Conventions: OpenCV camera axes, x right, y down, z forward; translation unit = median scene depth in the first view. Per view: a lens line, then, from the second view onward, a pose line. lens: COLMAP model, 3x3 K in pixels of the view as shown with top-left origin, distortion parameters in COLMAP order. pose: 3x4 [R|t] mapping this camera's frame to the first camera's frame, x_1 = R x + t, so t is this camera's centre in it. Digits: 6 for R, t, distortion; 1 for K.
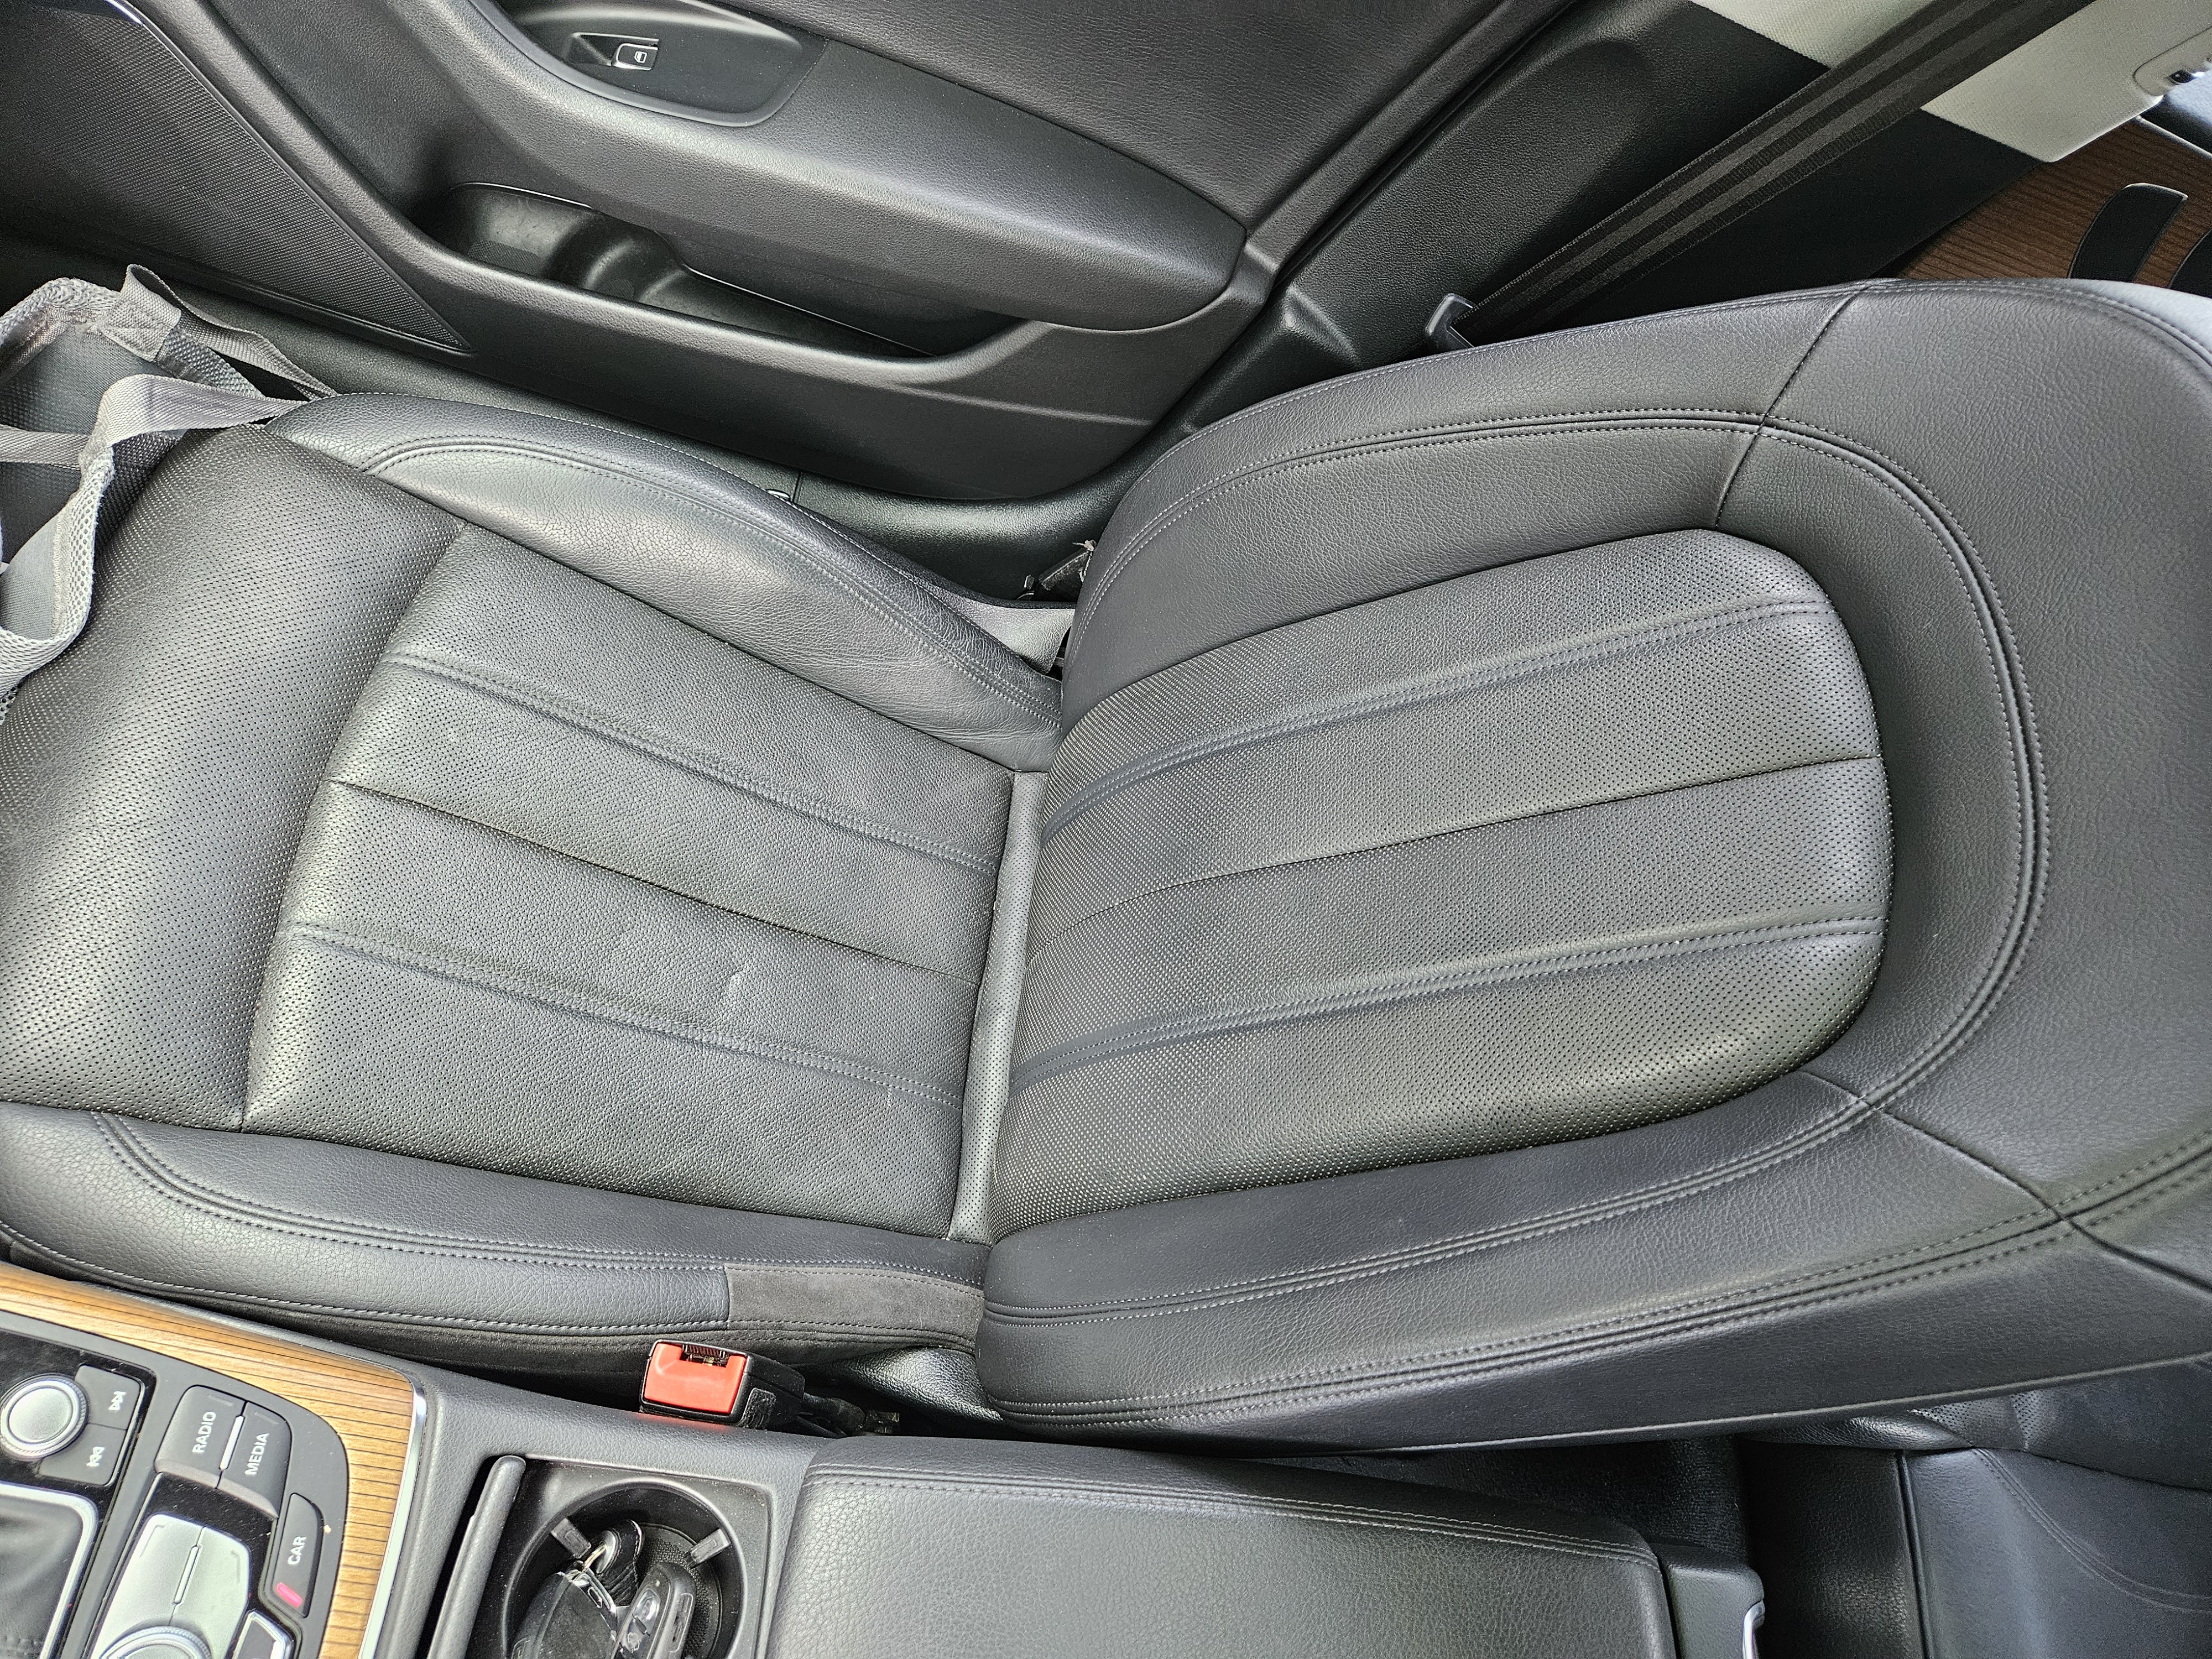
lens RADIAL K [[1482.1, 0, 1109.4], [0, 1482.1, 817.9], [0, 0, 1]] dist [0.066915, -0.054386]
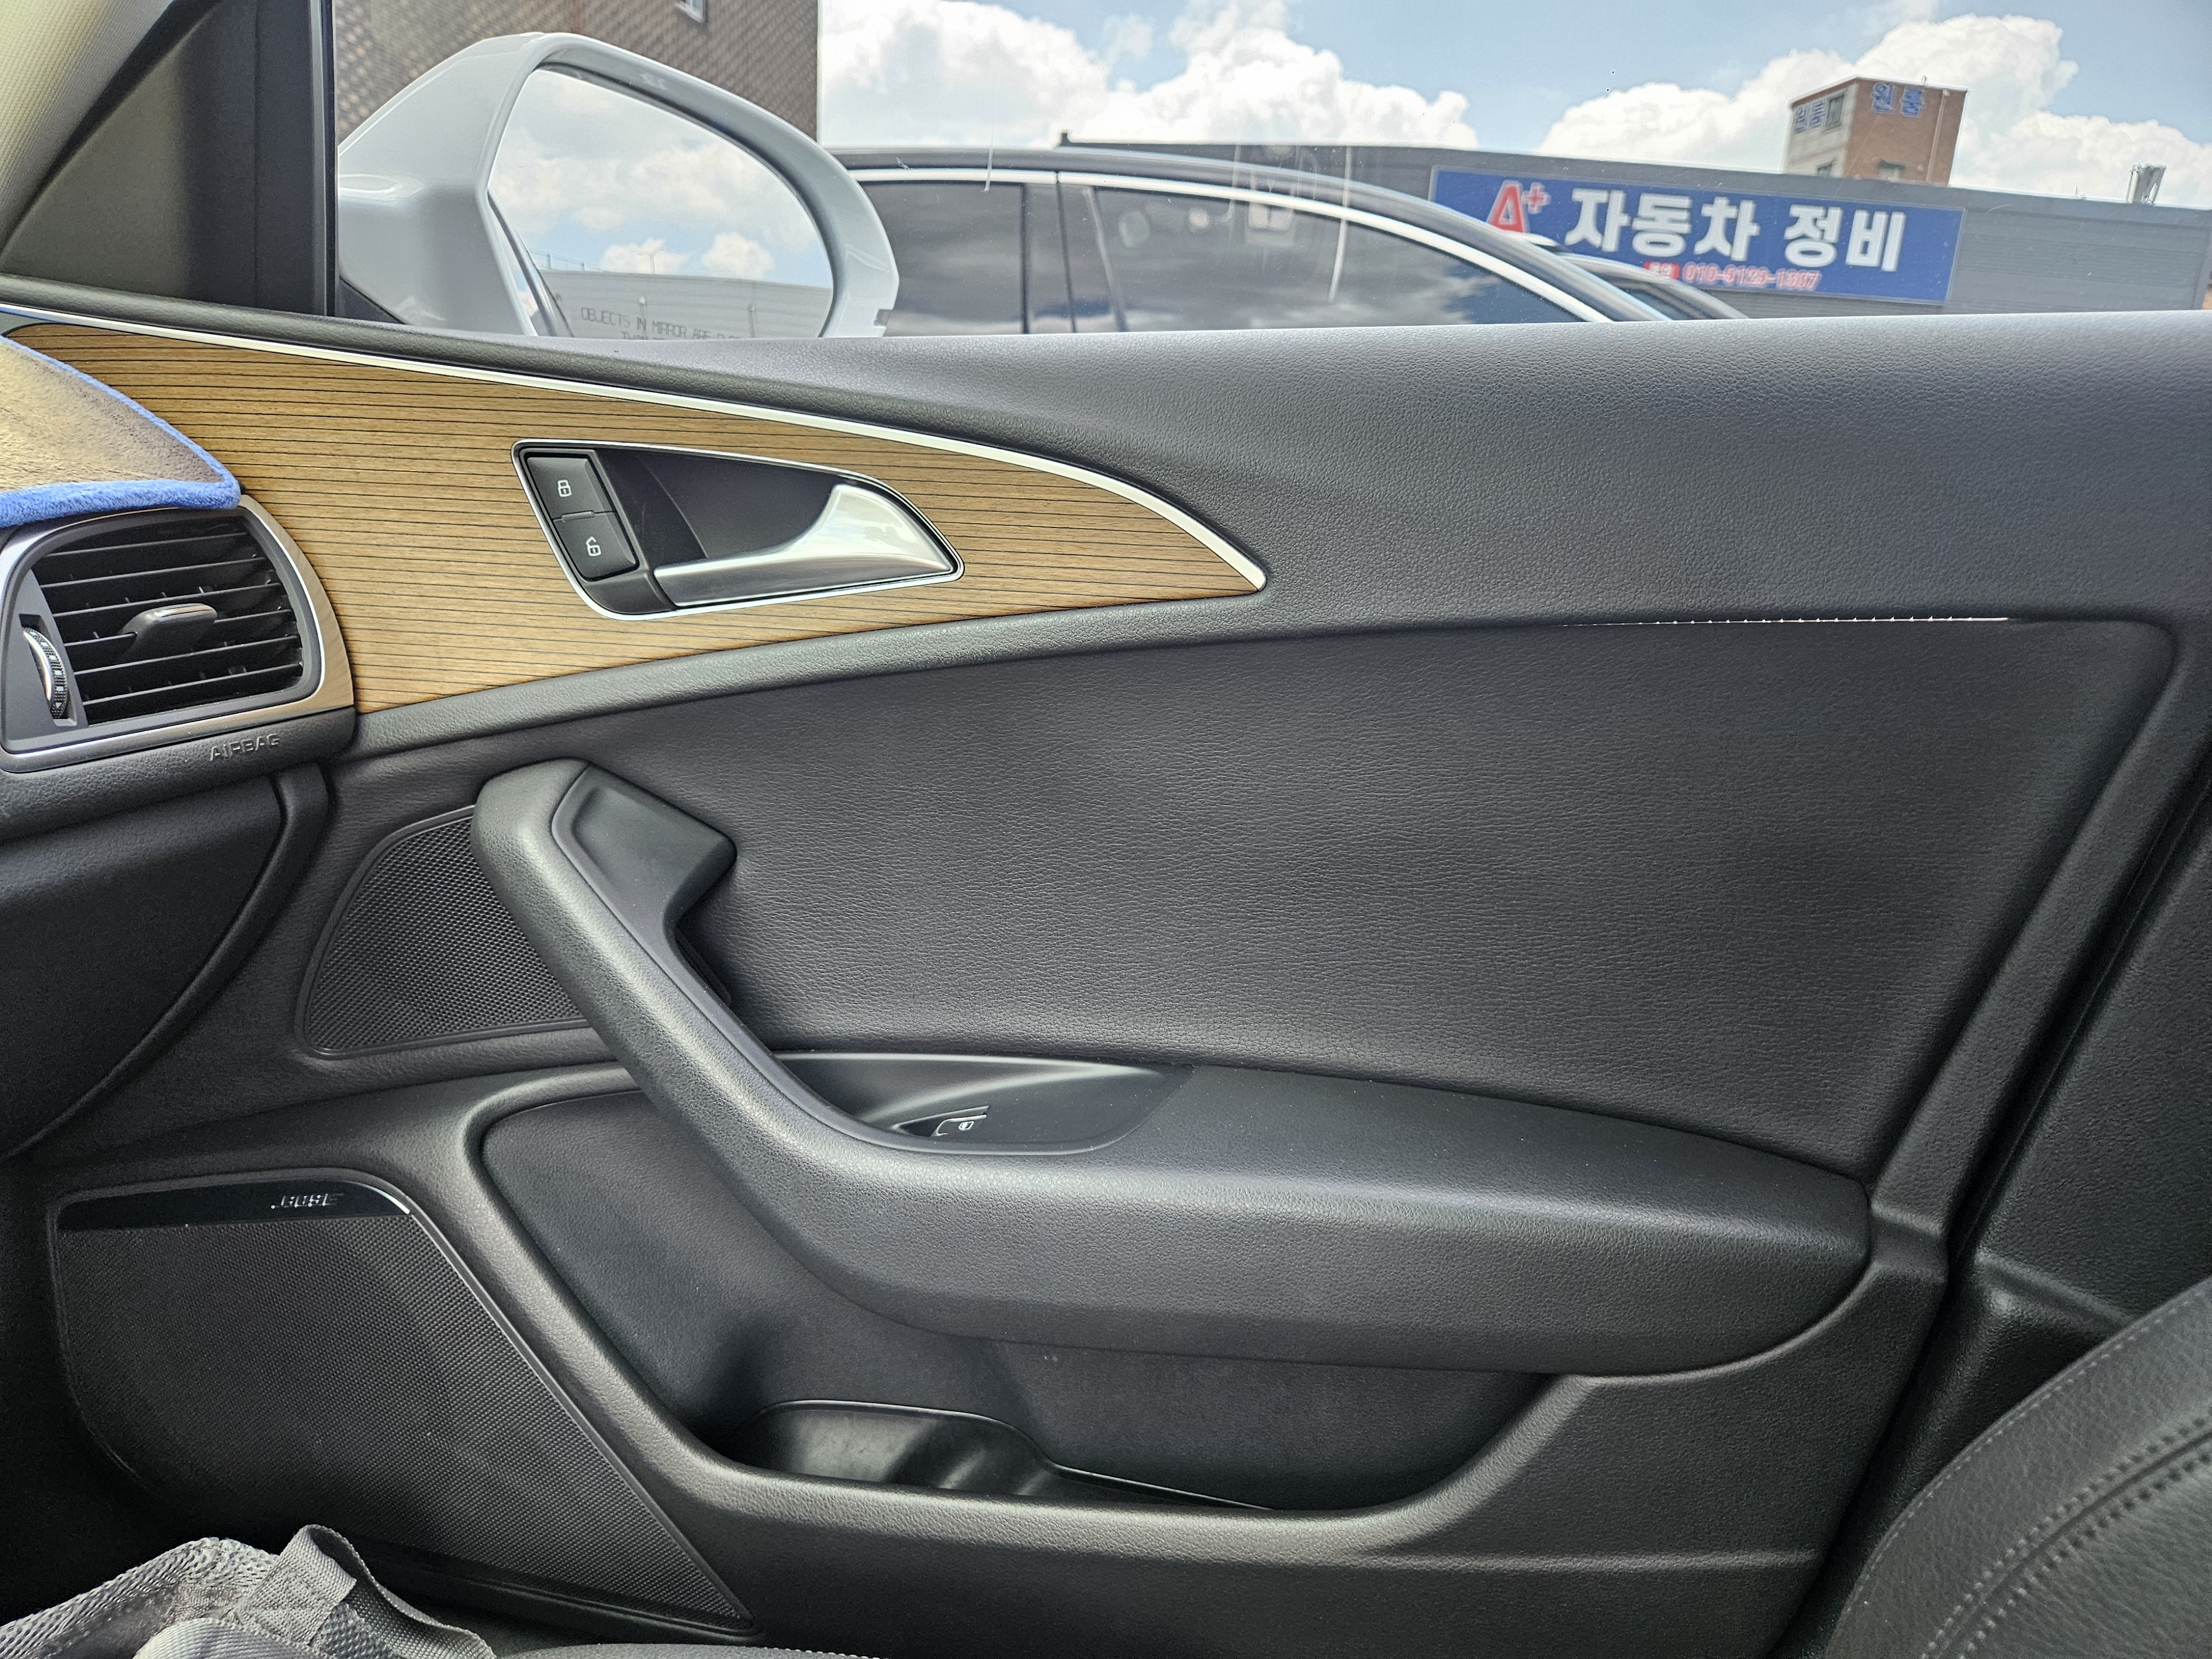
lens RADIAL K [[1482.1, 0, 1069.3], [0, 1482.1, 860.1], [0, 0, 1]] dist [0.066915, -0.054386]
pose [[0.948257, -0.256679, -0.186878, -0.072908], [0.019273, 0.634038, -0.773062, 0.006088], [0.316917, 0.729460, 0.606178, 0.412469]]
